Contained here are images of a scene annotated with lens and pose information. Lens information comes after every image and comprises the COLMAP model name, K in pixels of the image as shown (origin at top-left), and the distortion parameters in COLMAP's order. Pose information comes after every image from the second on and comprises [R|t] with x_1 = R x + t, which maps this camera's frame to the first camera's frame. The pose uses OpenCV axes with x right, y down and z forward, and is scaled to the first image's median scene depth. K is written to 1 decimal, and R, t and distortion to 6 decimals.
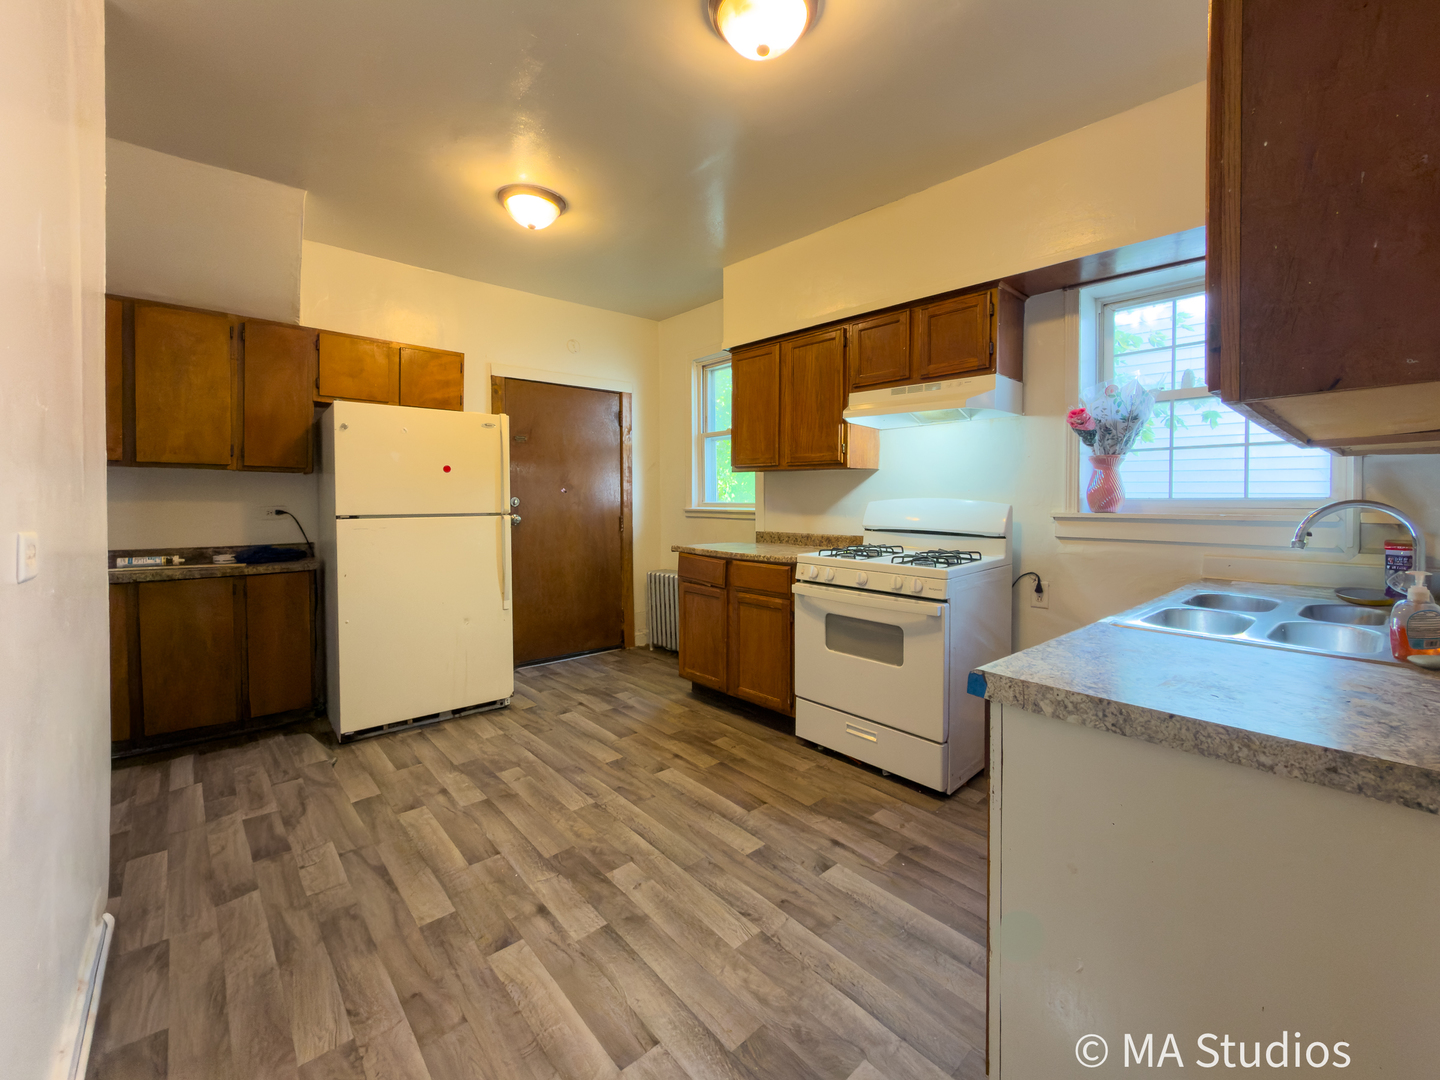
lens RADIAL K [[590.9, 0, 713.8], [0, 590.9, 506.5], [0, 0, 1]] dist [-0.001101, 0.000002]
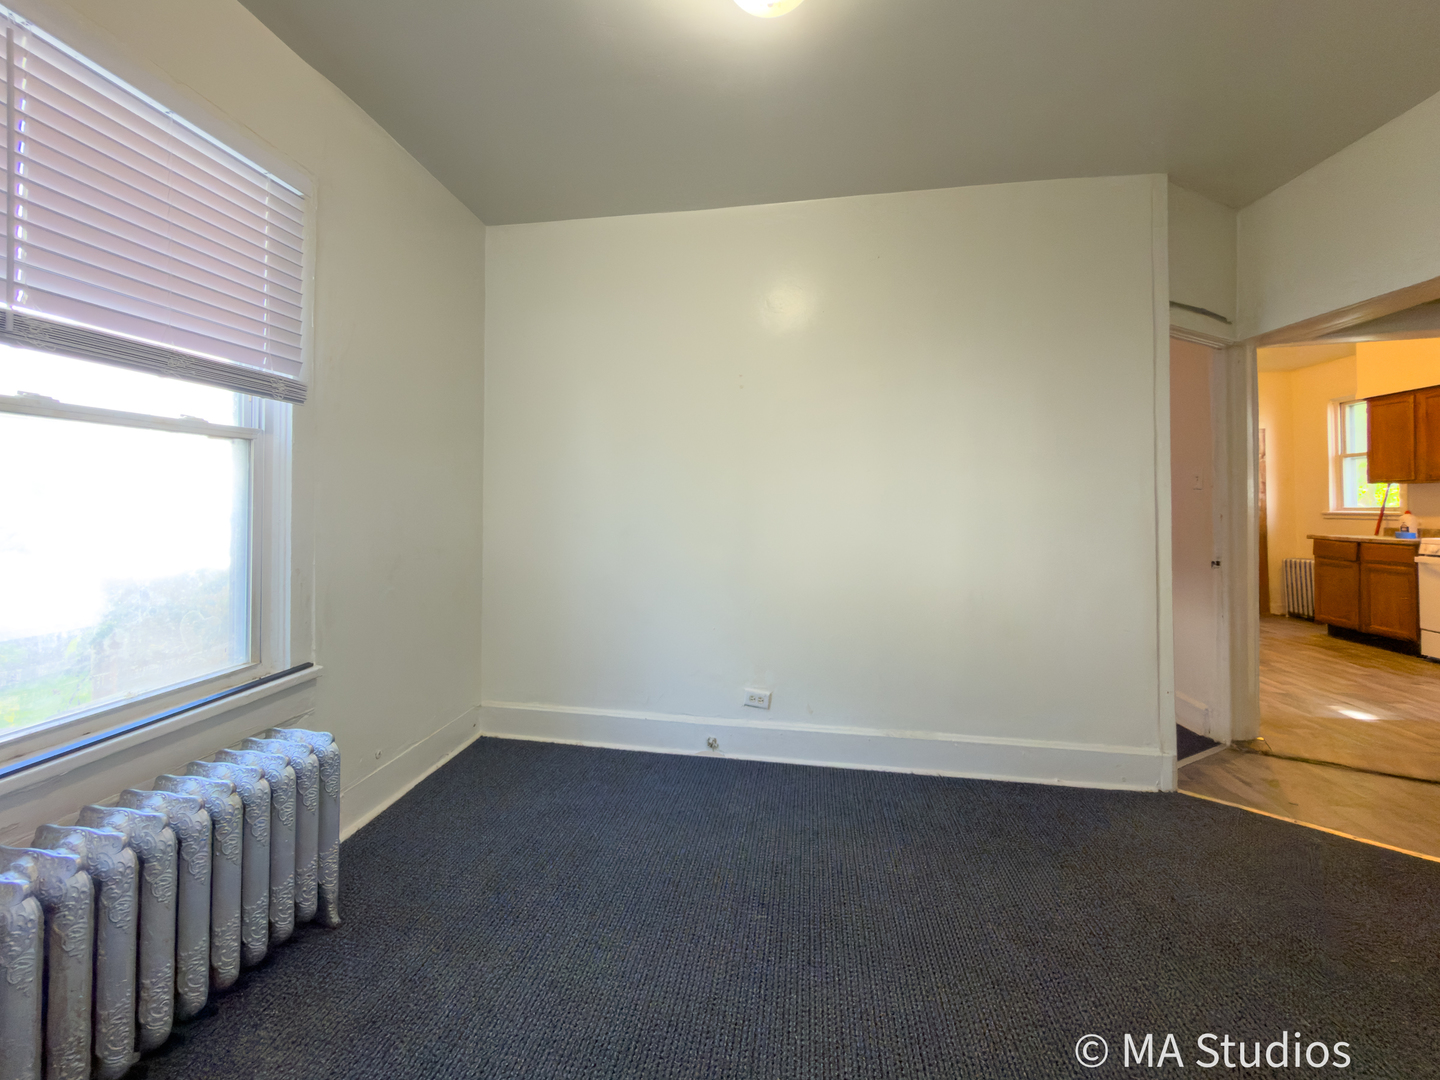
lens RADIAL K [[573.5, 0, 715.4], [0, 573.5, 497.8], [0, 0, 1]] dist [0.000285, 0.000062]
pose [[0.639364, -0.010994, -0.768825, 0.117067], [-0.014244, 0.999557, -0.026139, 0.040522], [0.768772, 0.027663, 0.638924, -1.425523]]
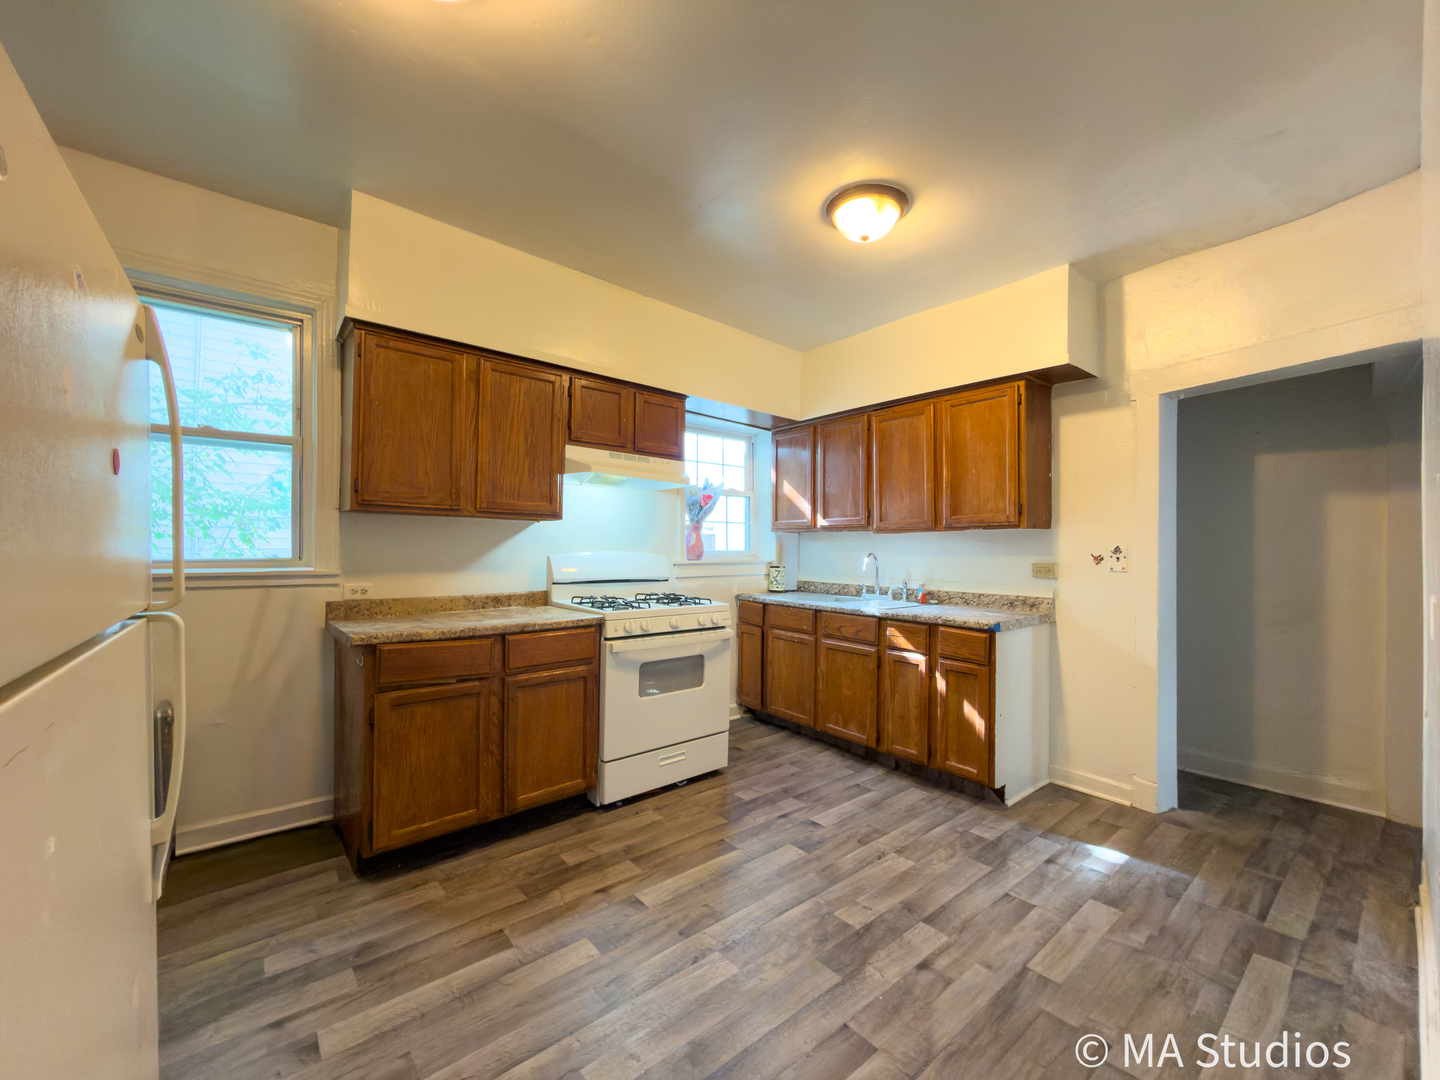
lens RADIAL K [[571.7, 0, 720.0], [0, 571.7, 540.0], [0, 0, 1]] dist [-0.000875, 0.000004]
pose [[0.034947, 0.009067, 0.999348, -0.780733], [0.008053, 0.999924, -0.009353, -0.025235], [-0.999357, 0.008374, 0.034871, 0.791935]]
